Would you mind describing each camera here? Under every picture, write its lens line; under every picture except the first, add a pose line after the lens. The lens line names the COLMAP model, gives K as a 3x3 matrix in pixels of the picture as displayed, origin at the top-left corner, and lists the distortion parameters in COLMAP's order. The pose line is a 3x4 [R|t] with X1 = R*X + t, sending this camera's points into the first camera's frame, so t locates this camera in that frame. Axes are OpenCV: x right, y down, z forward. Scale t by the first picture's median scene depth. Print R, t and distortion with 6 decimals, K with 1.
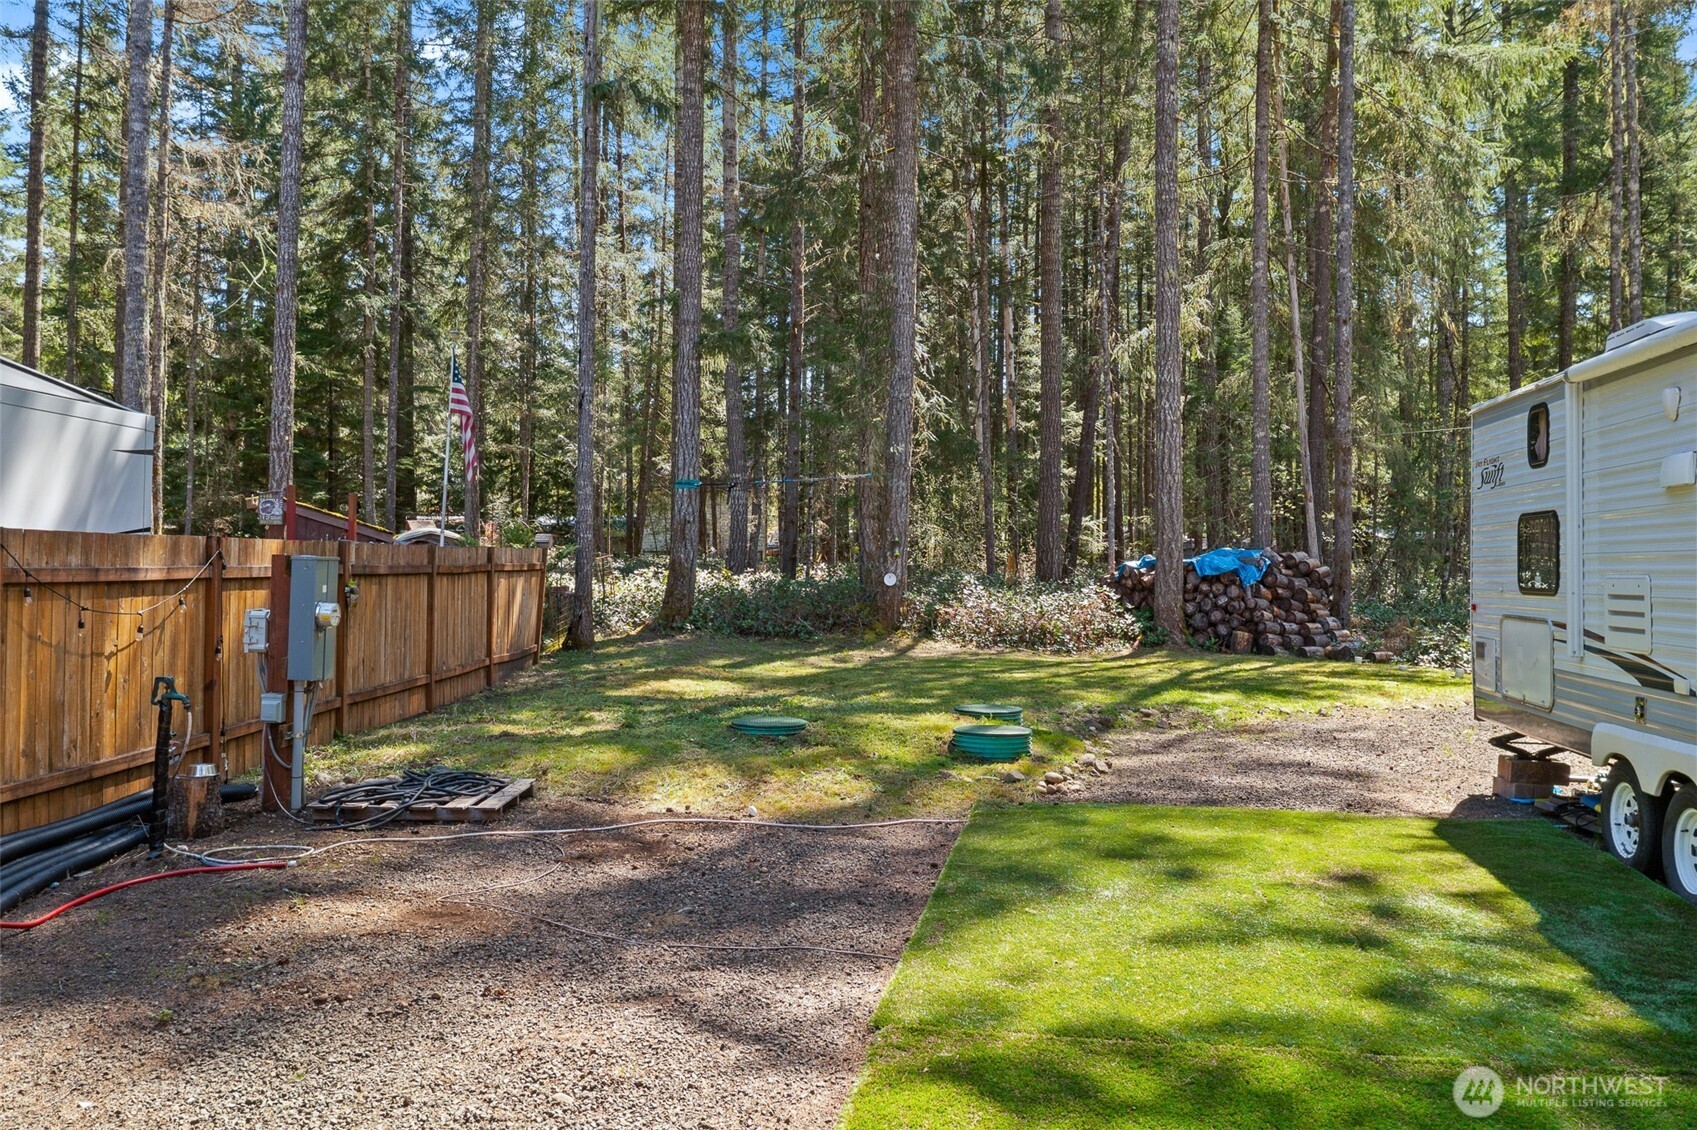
lens RADIAL K [[1344.4, 0, 847.3], [0, 1344.4, 561.6], [0, 0, 1]] dist [-0.013649, -0.008948]
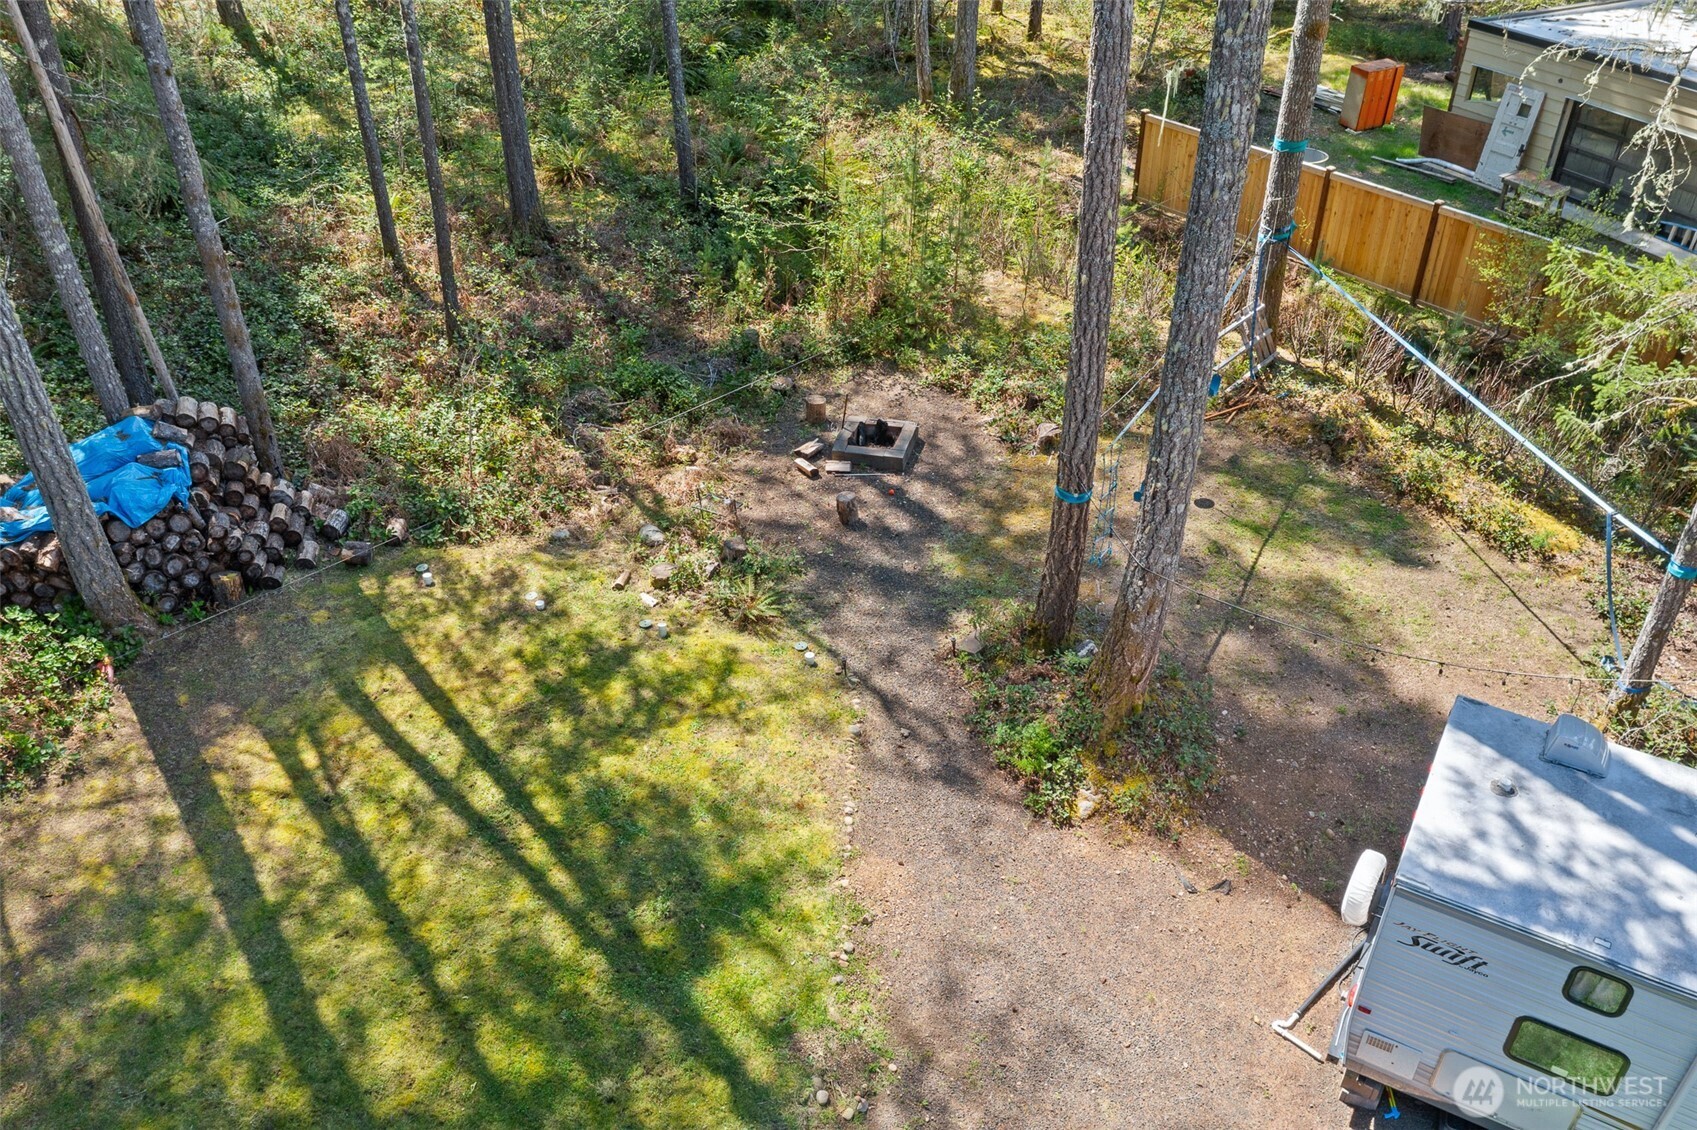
lens RADIAL K [[1355.8, 0, 822.6], [0, 1355.8, 555.5], [0, 0, 1]] dist [-0.005610, -0.006283]
pose [[0.358315, -0.531406, 0.767605, -0.160179], [0.016022, 0.825578, 0.564061, -0.407594], [-0.933463, -0.189813, 0.304331, 0.550412]]
